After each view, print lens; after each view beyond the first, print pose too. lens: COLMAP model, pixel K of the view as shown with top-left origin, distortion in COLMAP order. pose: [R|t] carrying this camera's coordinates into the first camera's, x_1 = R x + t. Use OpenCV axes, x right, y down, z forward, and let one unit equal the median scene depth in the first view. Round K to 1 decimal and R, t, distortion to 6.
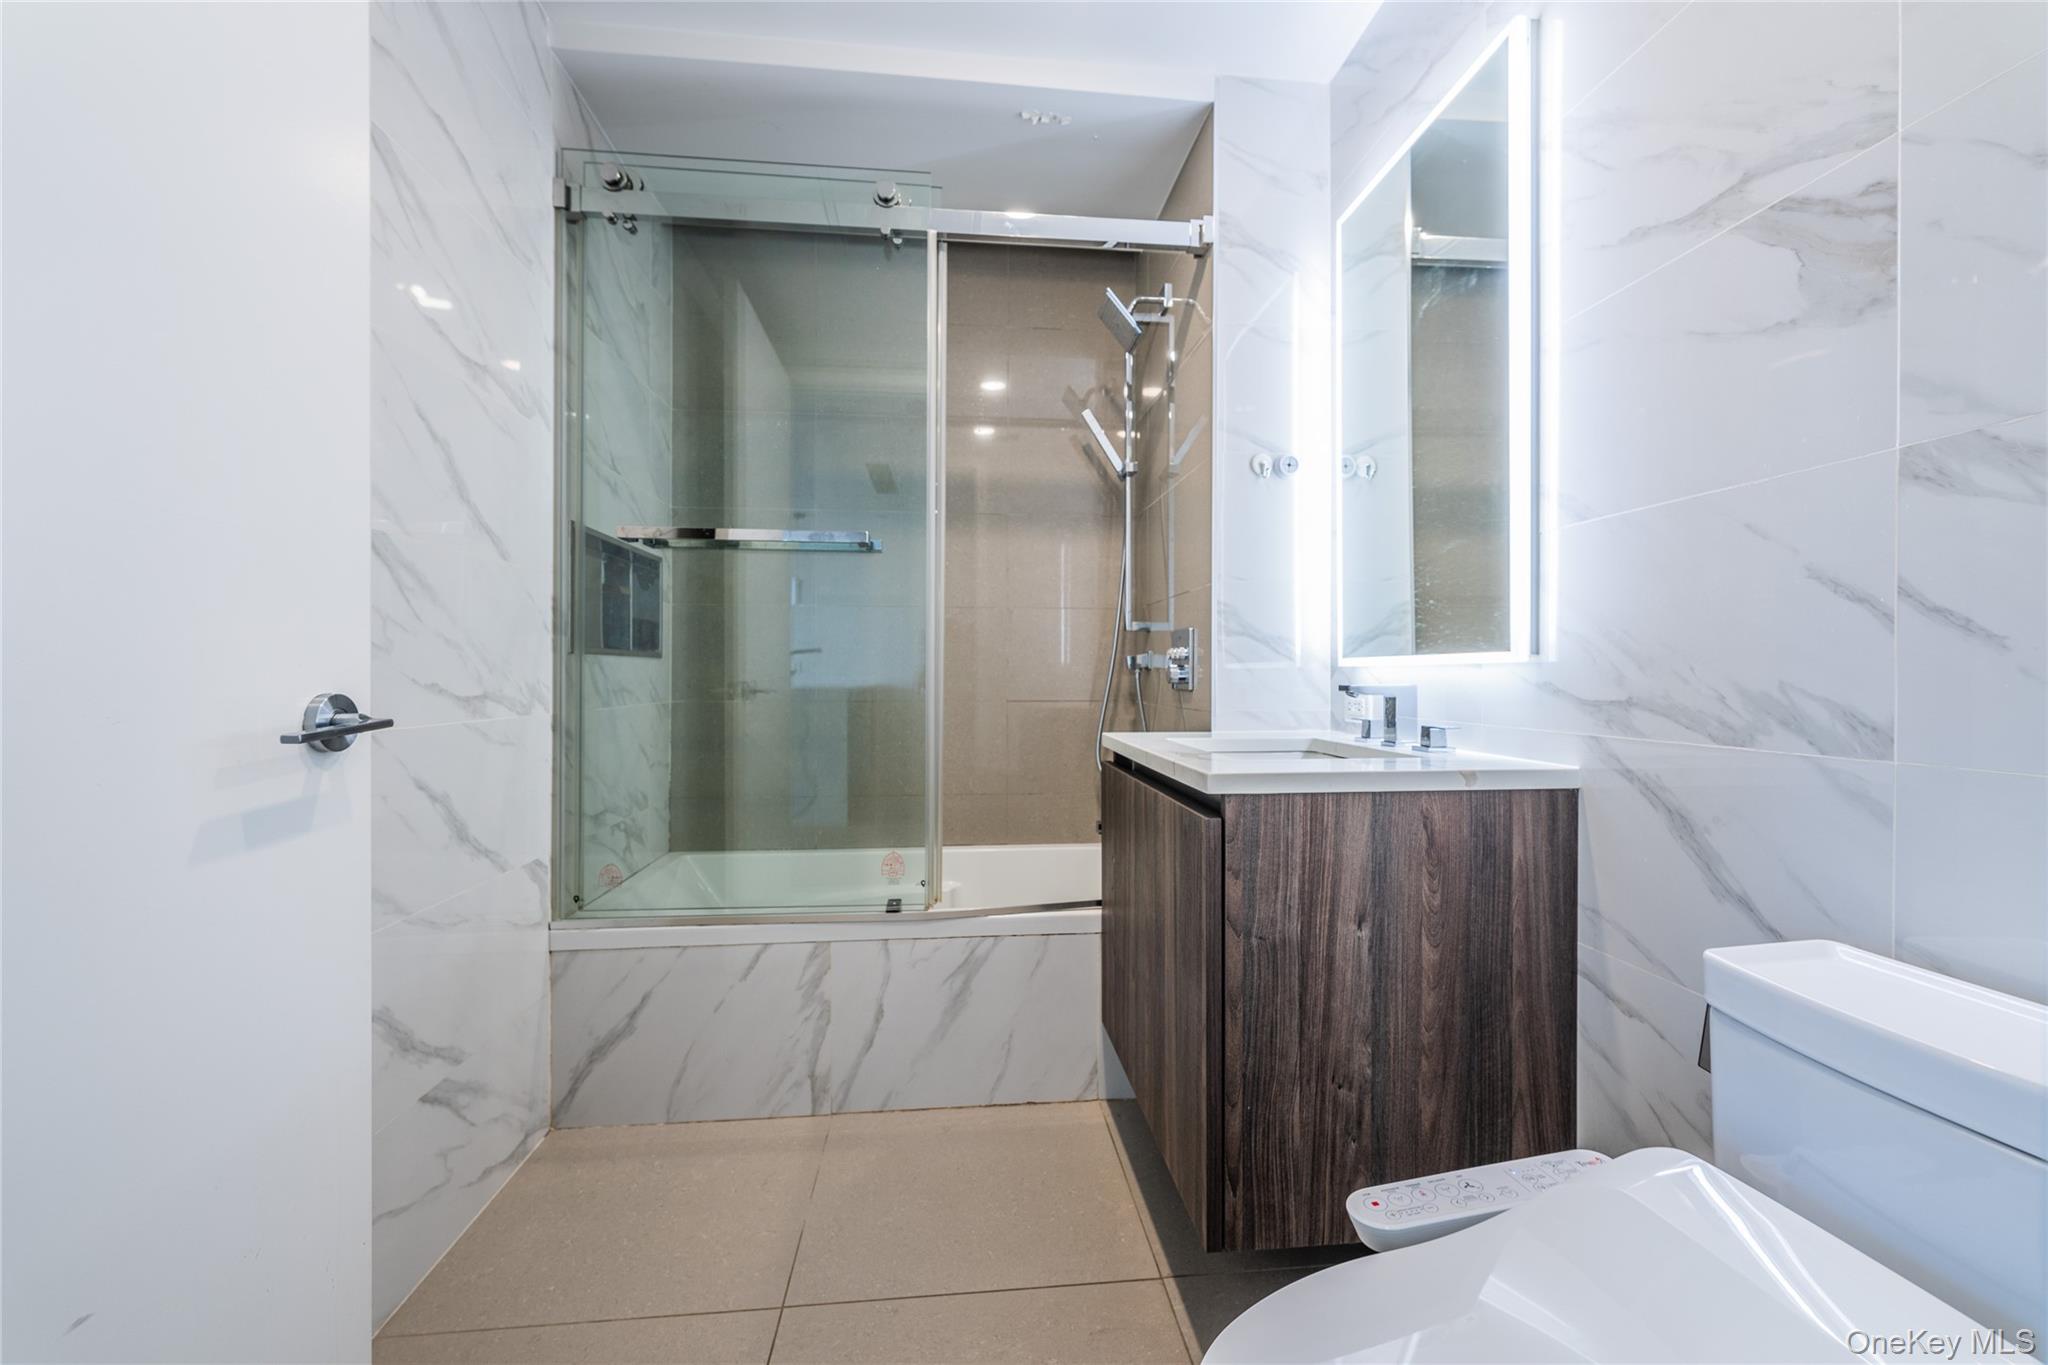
lens RADIAL K [[811.5, 0, 1030.9], [0, 811.5, 681.4], [0, 0, 1]] dist [0.000092, 0.000105]
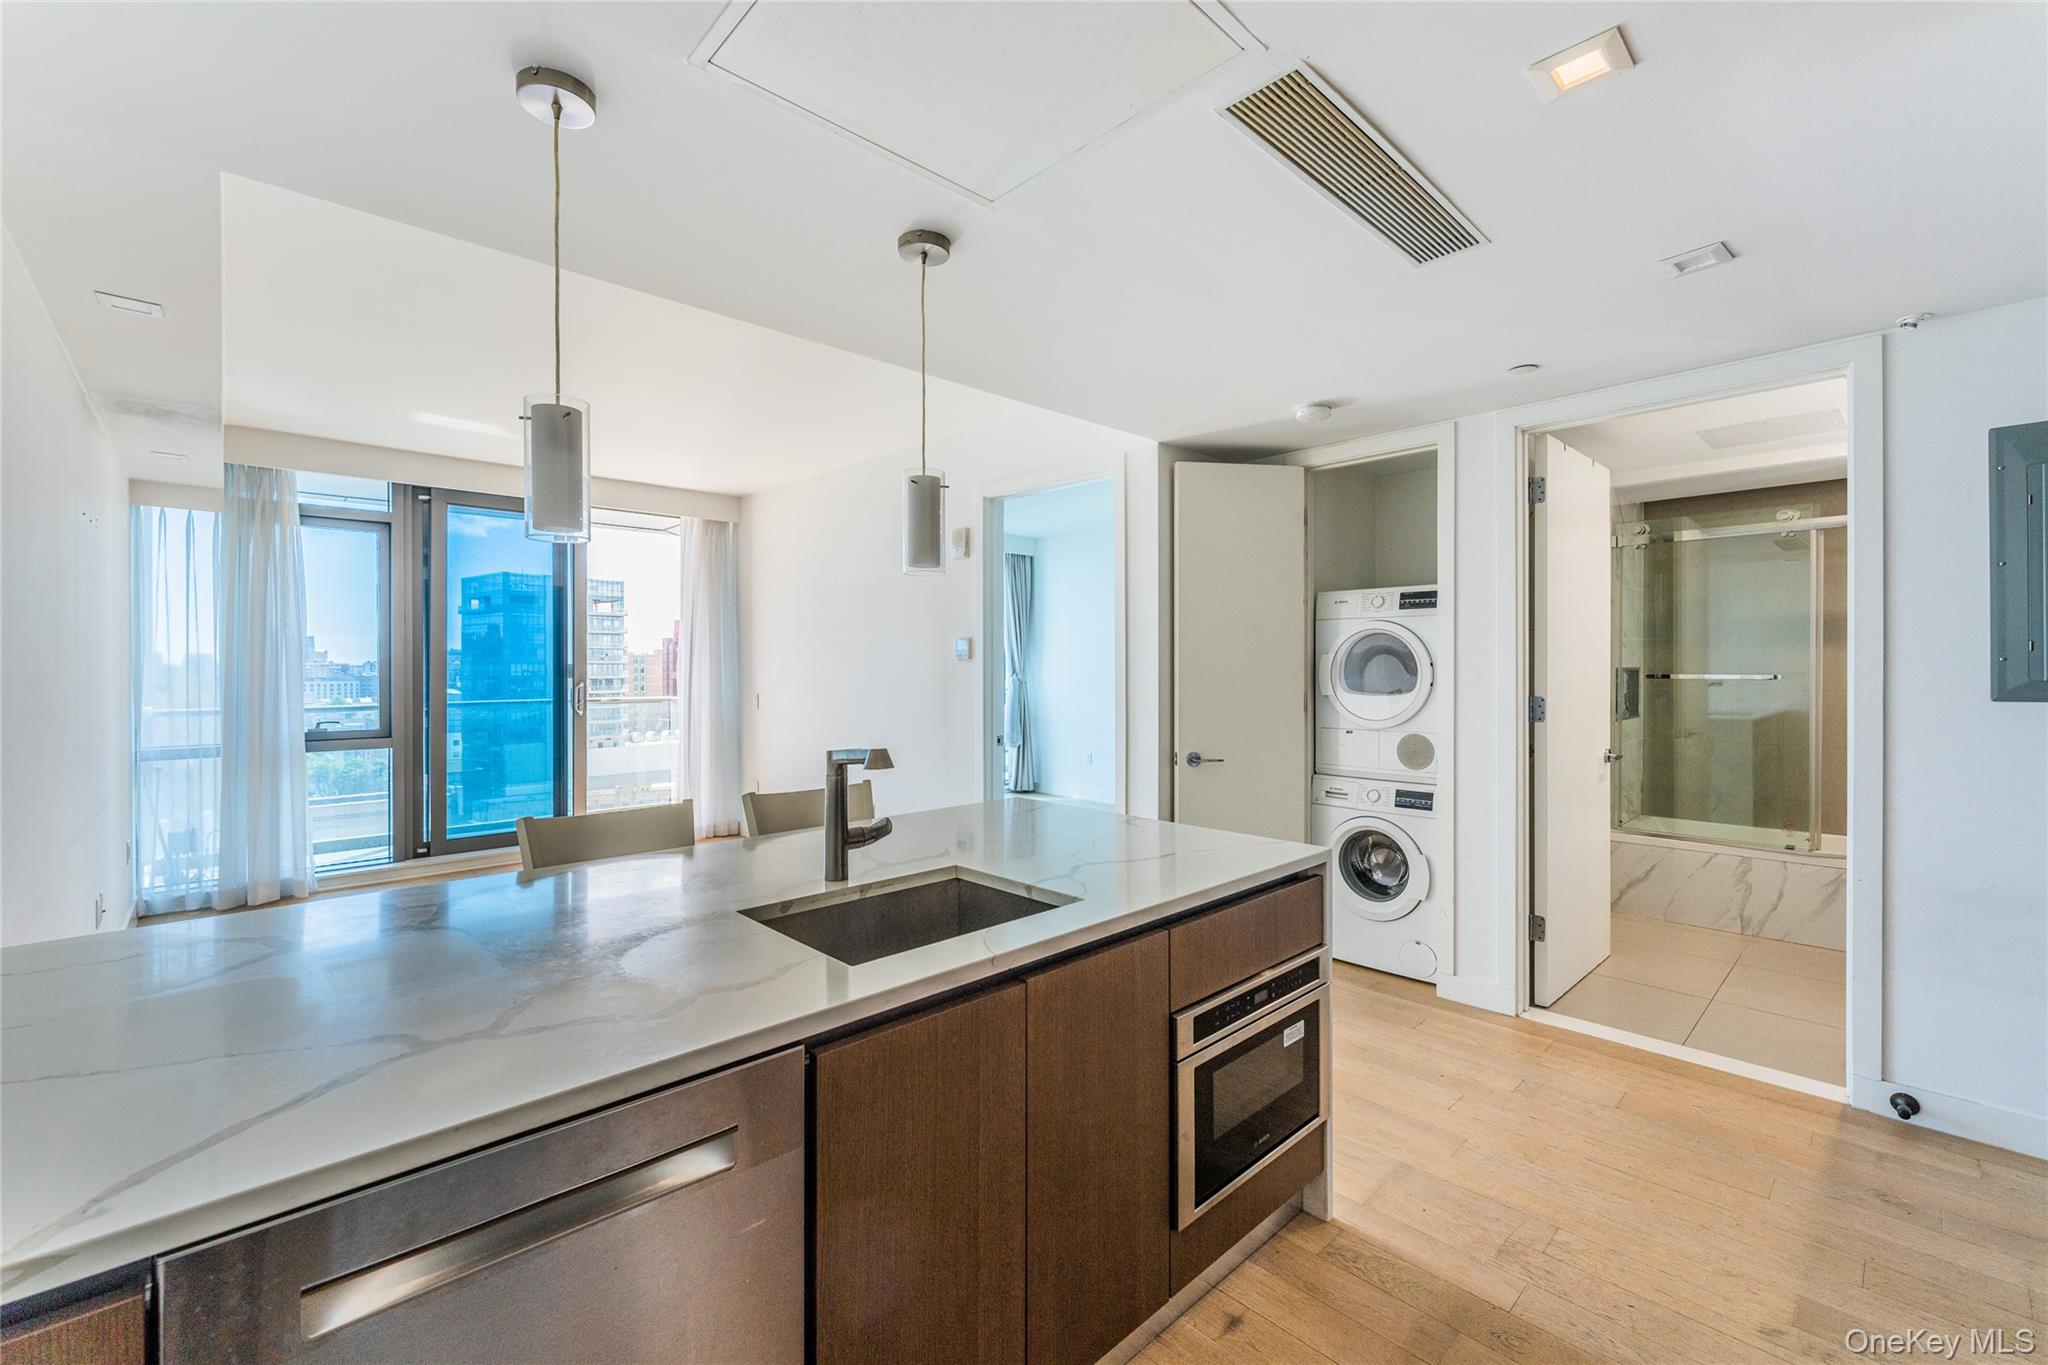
lens RADIAL K [[846.3, 0, 1024.9], [0, 846.3, 670.0], [0, 0, 1]] dist [0.000420, 0.000078]
pose [[0.603618, -0.000895, -0.797273, 0.479941], [-0.000944, 0.999998, -0.001837, -0.224247], [0.797273, 0.001861, 0.603616, -2.384552]]
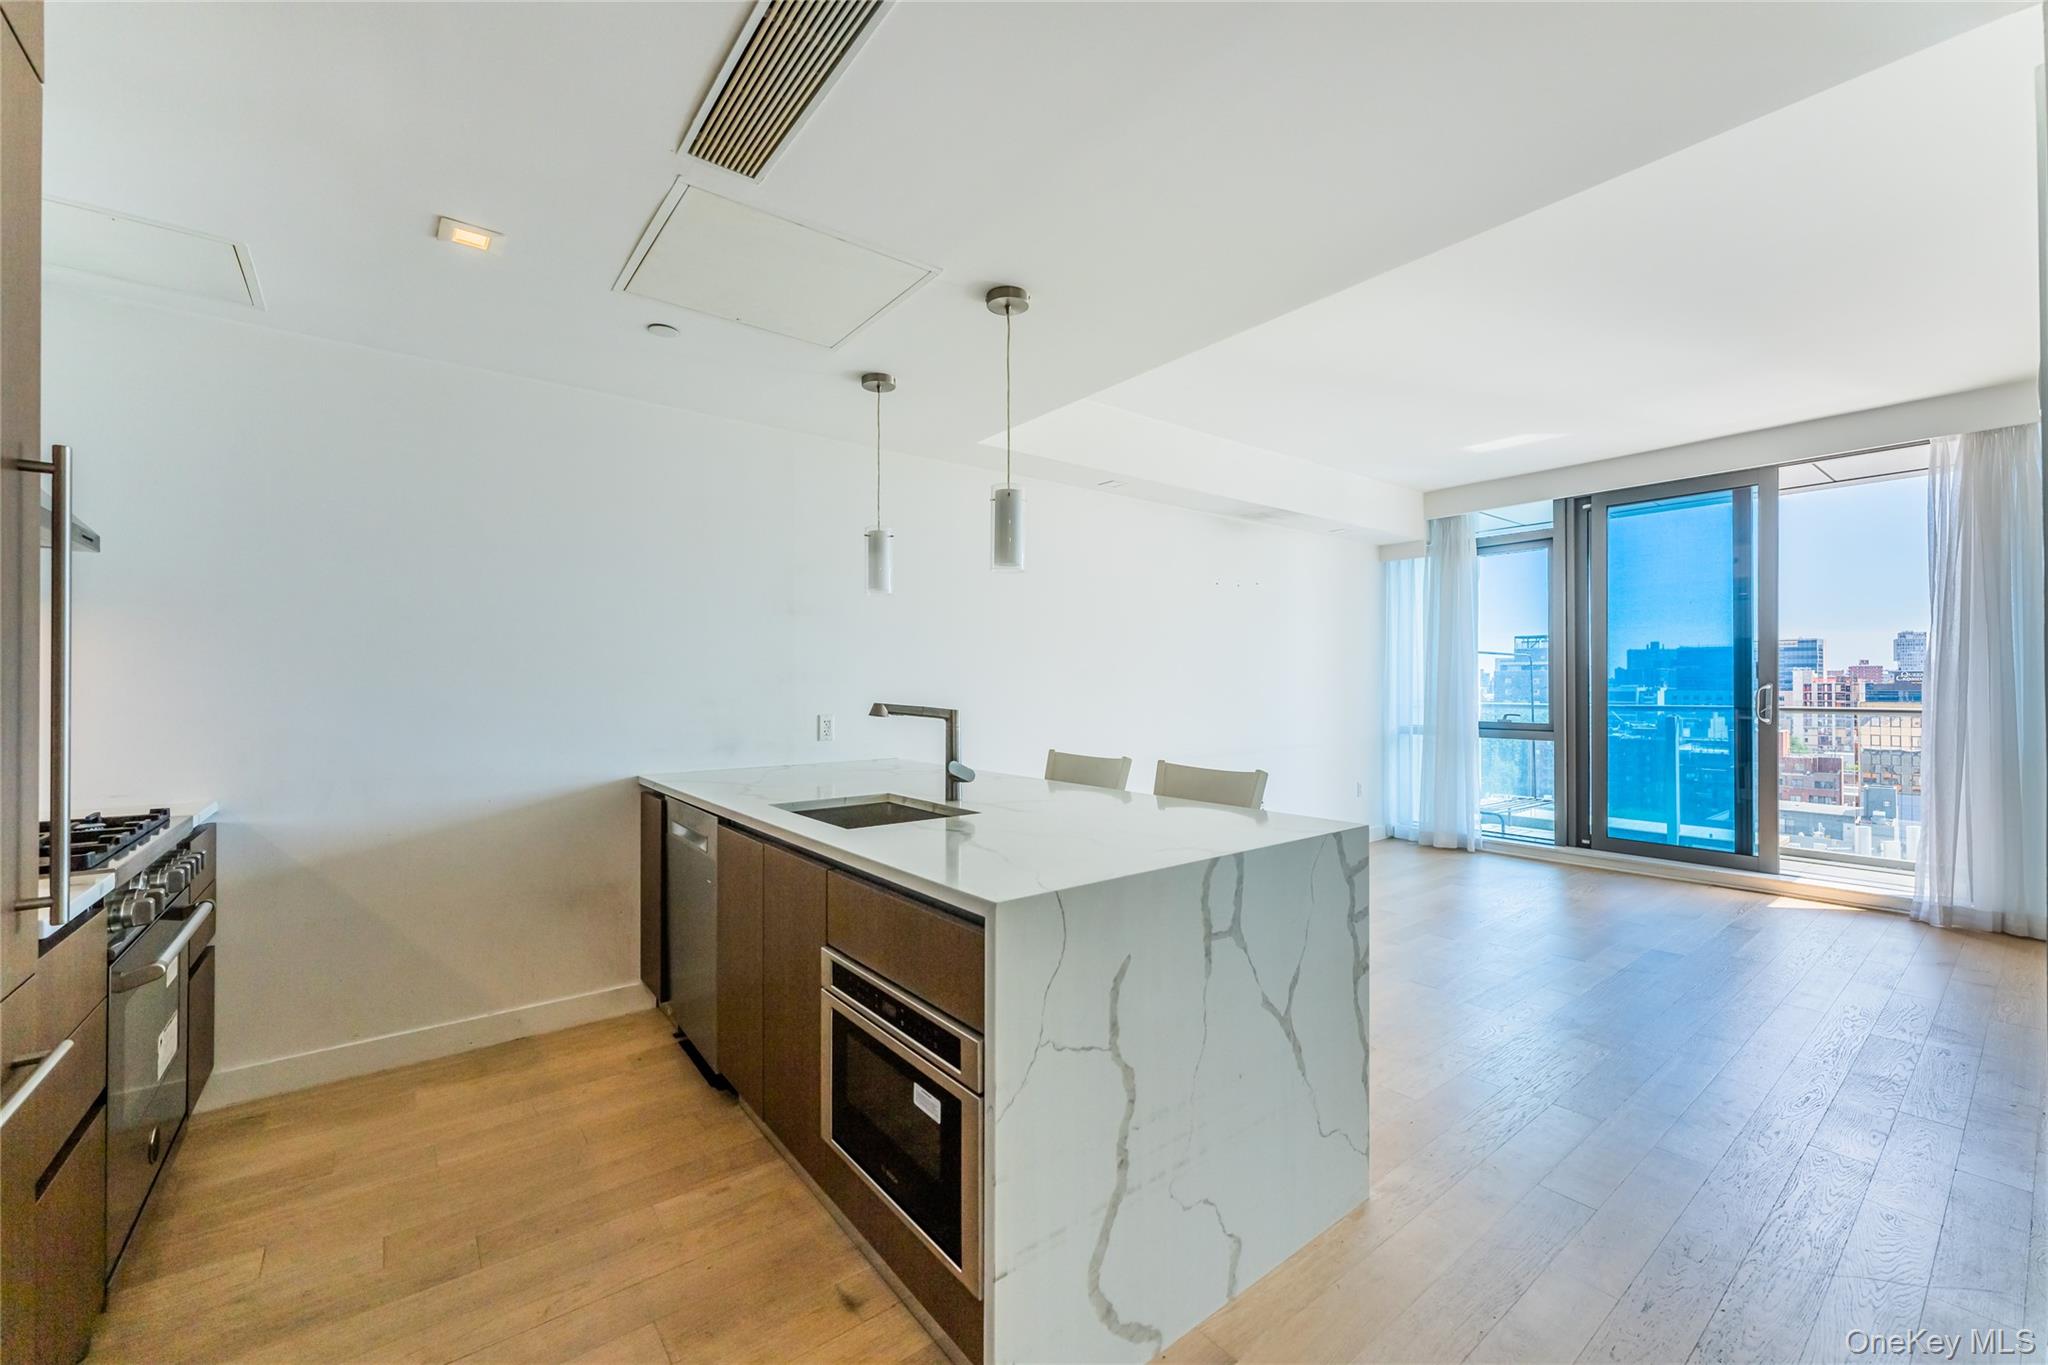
lens RADIAL K [[809.8, 0, 1024.0], [0, 809.8, 682.5], [0, 0, 1]] dist [0.001512, 0.000070]
pose [[-0.848562, -0.001356, -0.529094, 0.109683], [-0.002429, 0.999996, 0.001333, -0.170669], [0.529090, 0.002416, -0.848562, -0.413454]]
